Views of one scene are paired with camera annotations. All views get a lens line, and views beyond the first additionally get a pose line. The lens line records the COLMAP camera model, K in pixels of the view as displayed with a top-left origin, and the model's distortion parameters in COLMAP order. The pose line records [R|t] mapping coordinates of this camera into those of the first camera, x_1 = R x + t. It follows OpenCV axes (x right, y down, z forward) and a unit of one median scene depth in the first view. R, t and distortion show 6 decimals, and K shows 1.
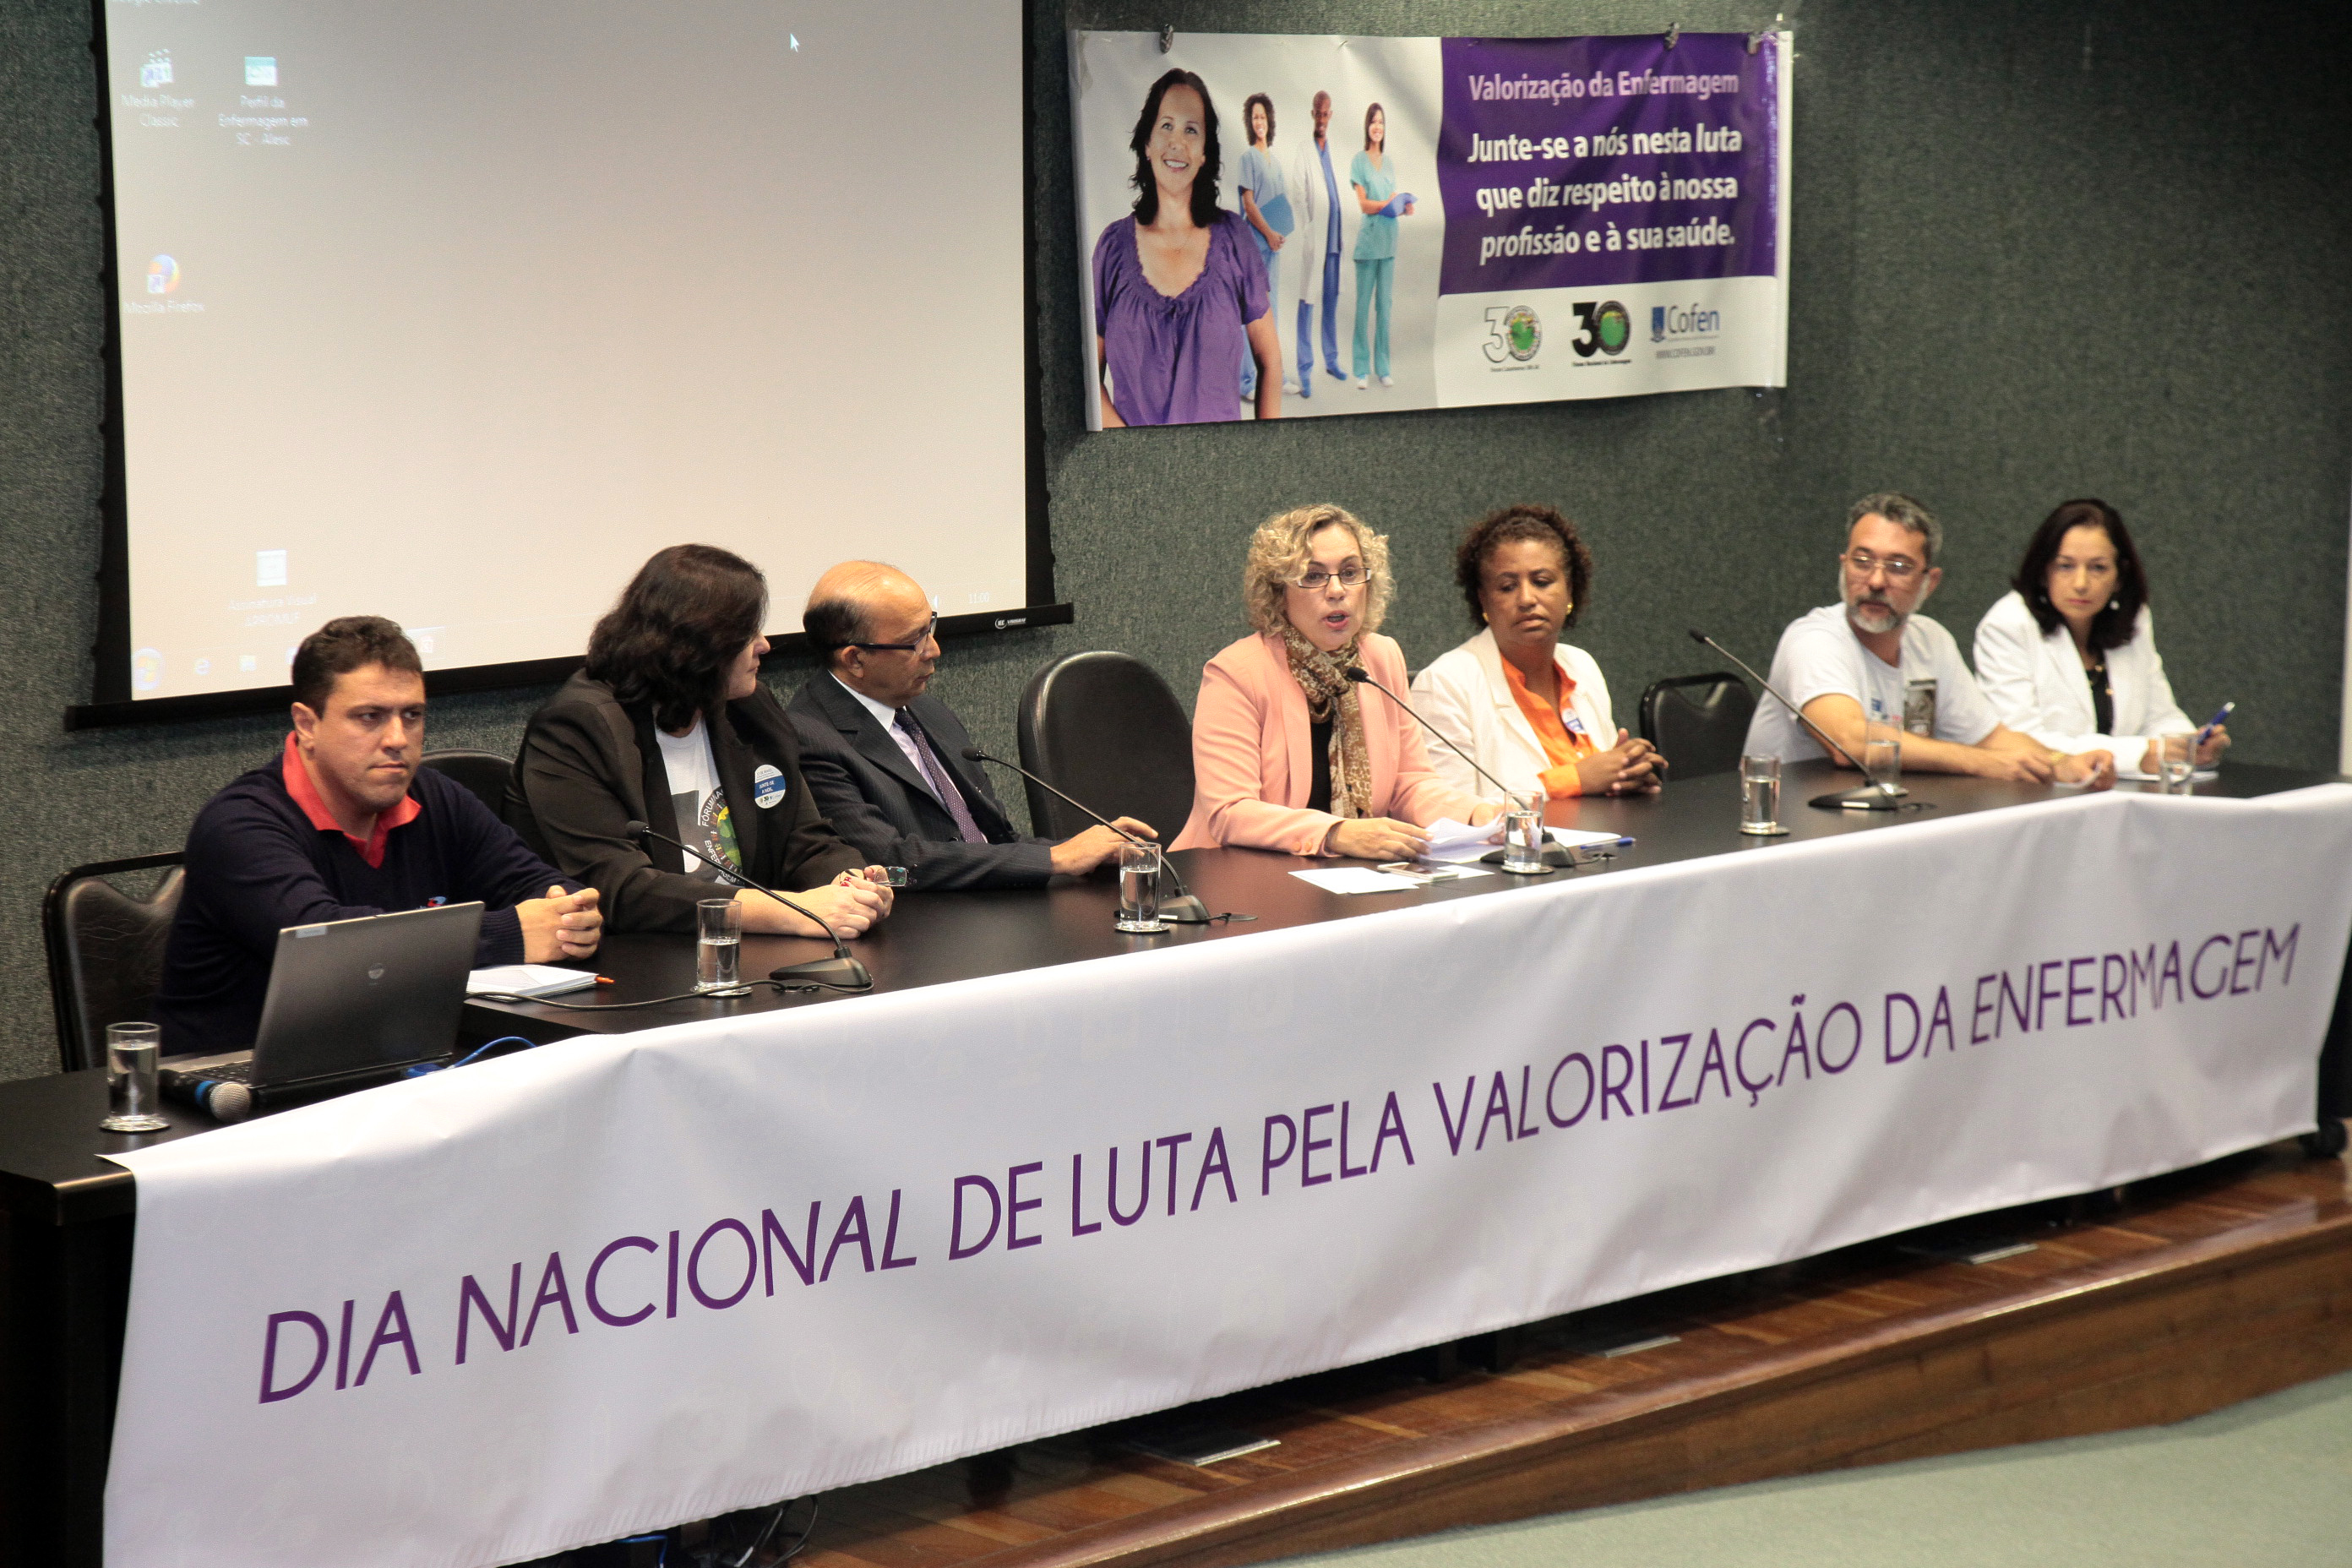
lens RADIAL K [[5910.6, 0, 1176.0], [0, 5910.6, 784.0], [0, 0, 1]] dist [0.555653, 0.879093]
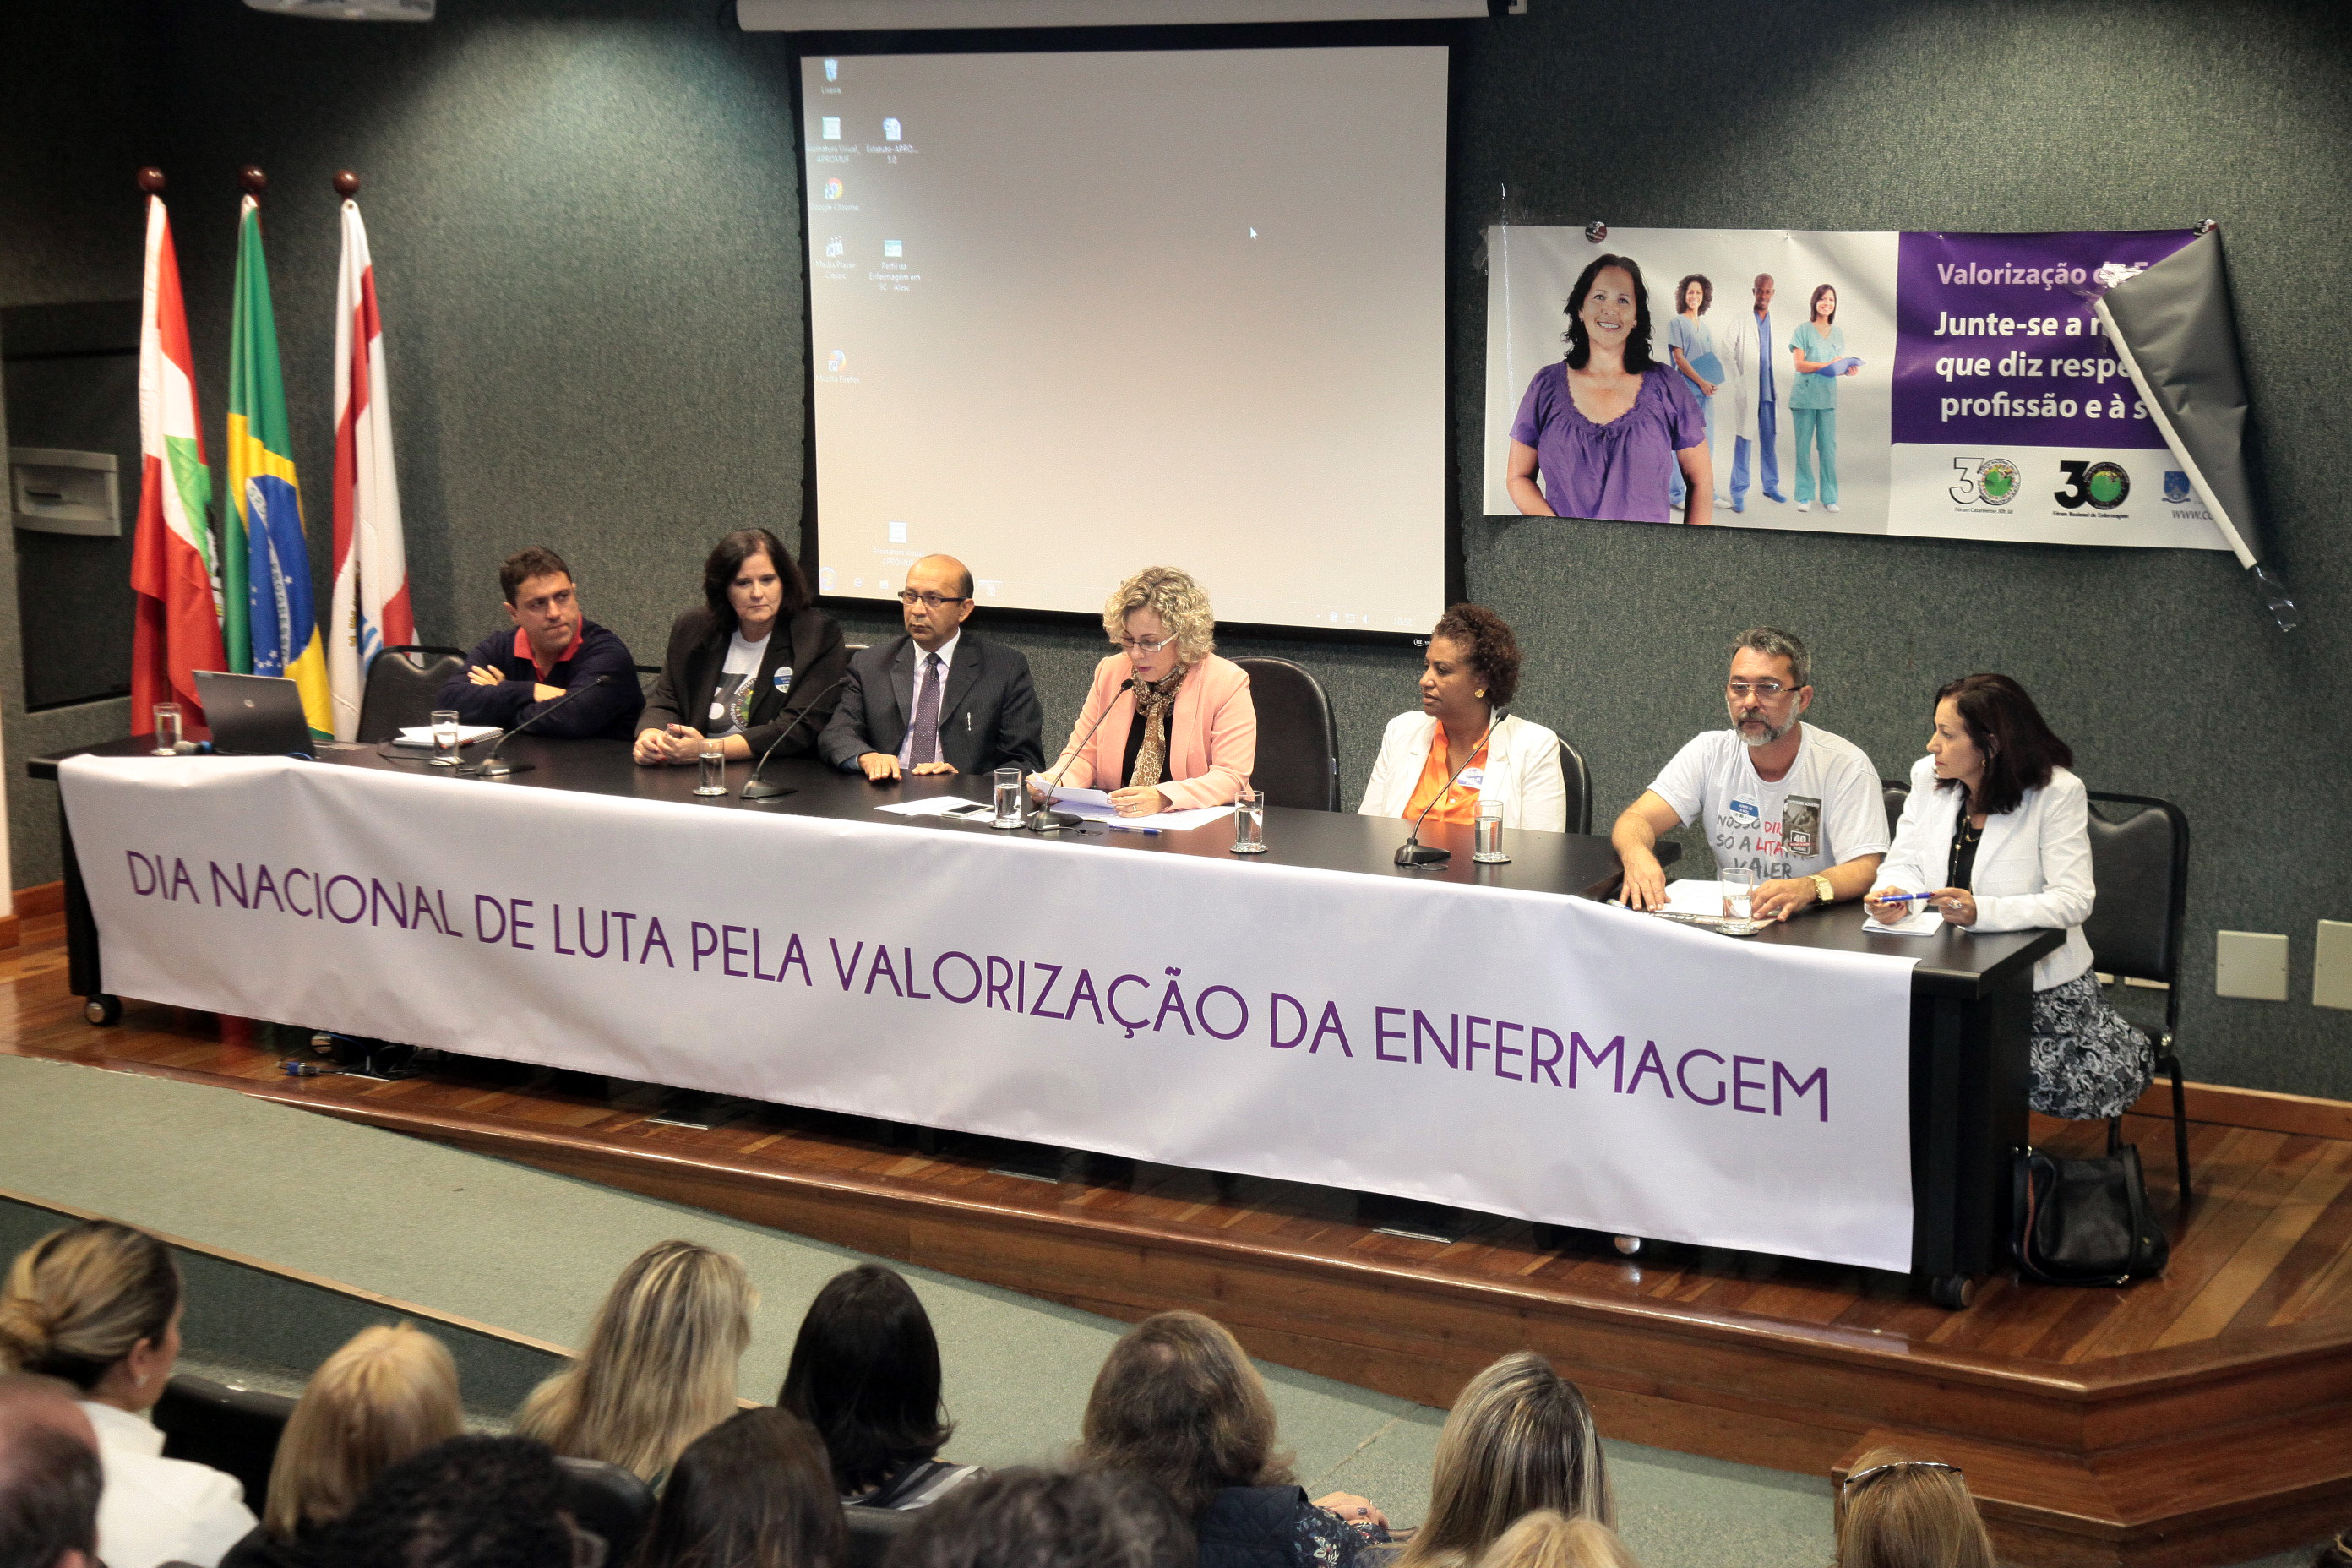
lens RADIAL K [[3478.0, 0, 1175.4], [0, 3478.0, 813.9], [0, 0, 1]] dist [0.199485, 0.064390]
pose [[0.246834, 0.171594, -0.953745, 0.740575], [-0.125934, 0.981532, 0.144001, -0.096894], [0.960840, 0.084565, 0.263884, 0.703220]]
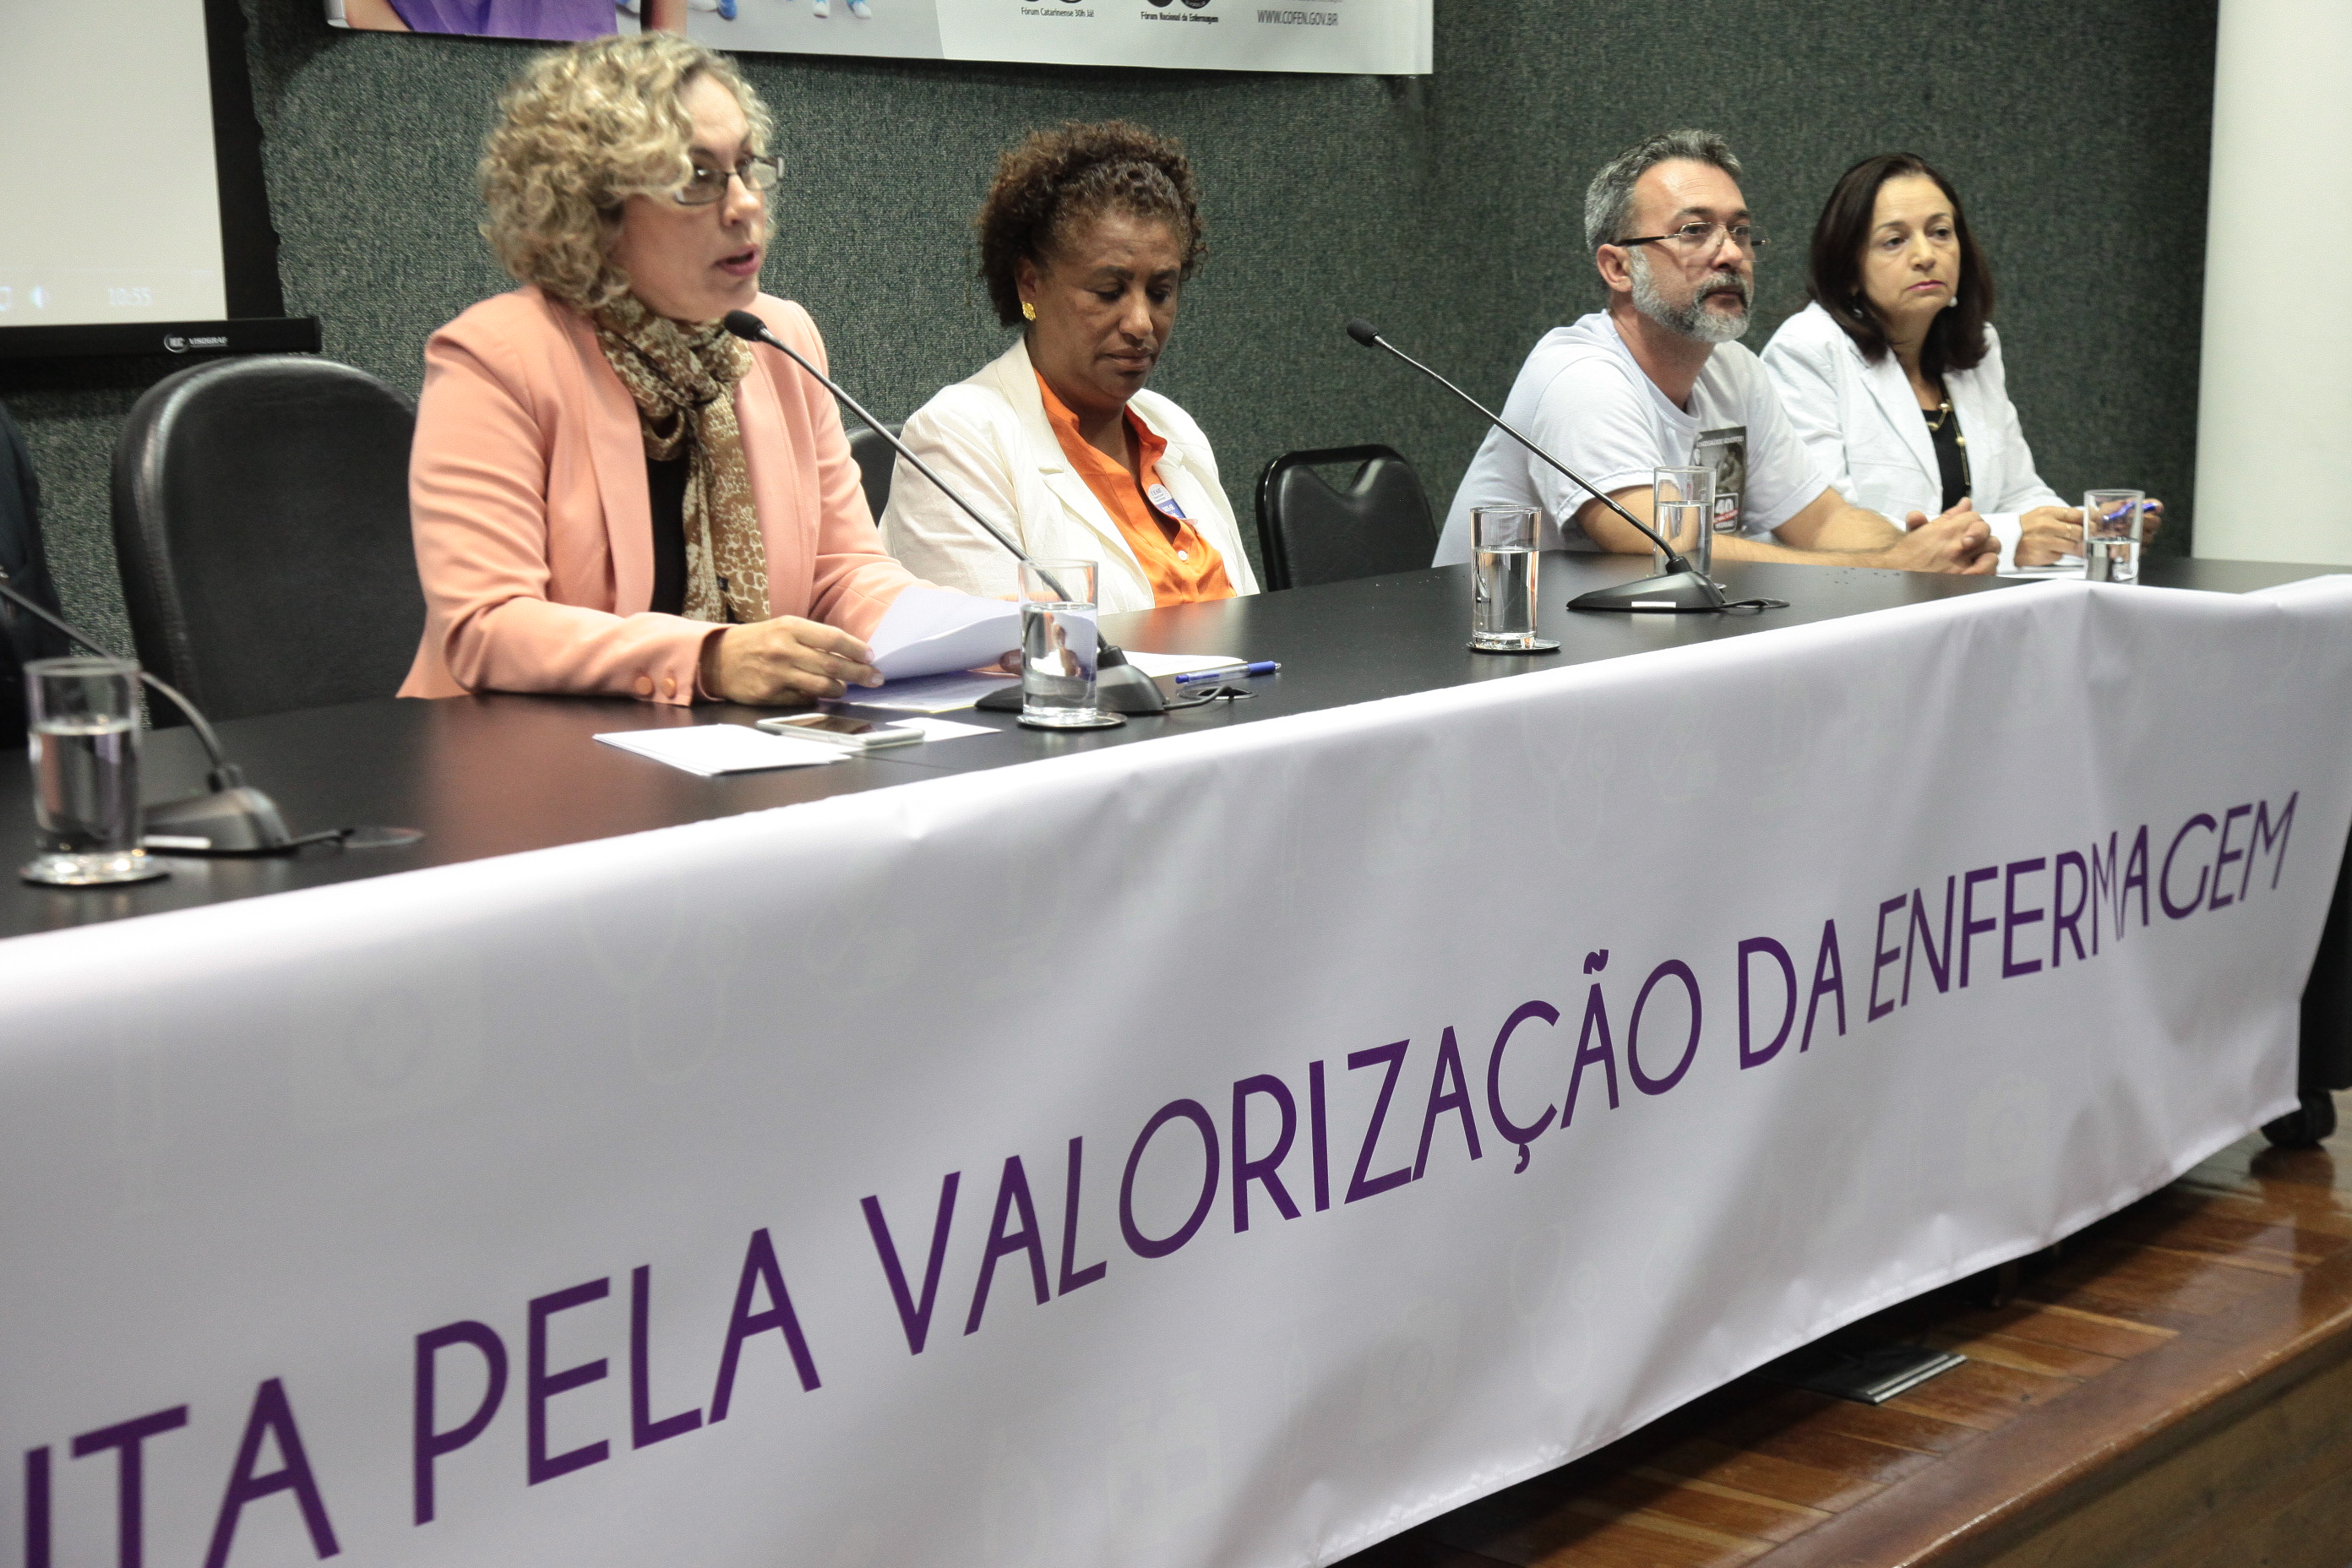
lens RADIAL K [[3839.1, 0, 1176.0], [0, 3839.1, 784.0], [0, 0, 1]] dist [0.189966, 0.139299]
pose [[0.997070, -0.027323, 0.071444, 0.038964], [0.026511, 0.999573, 0.012290, 0.013814], [-0.071750, -0.010360, 0.997369, 0.589415]]
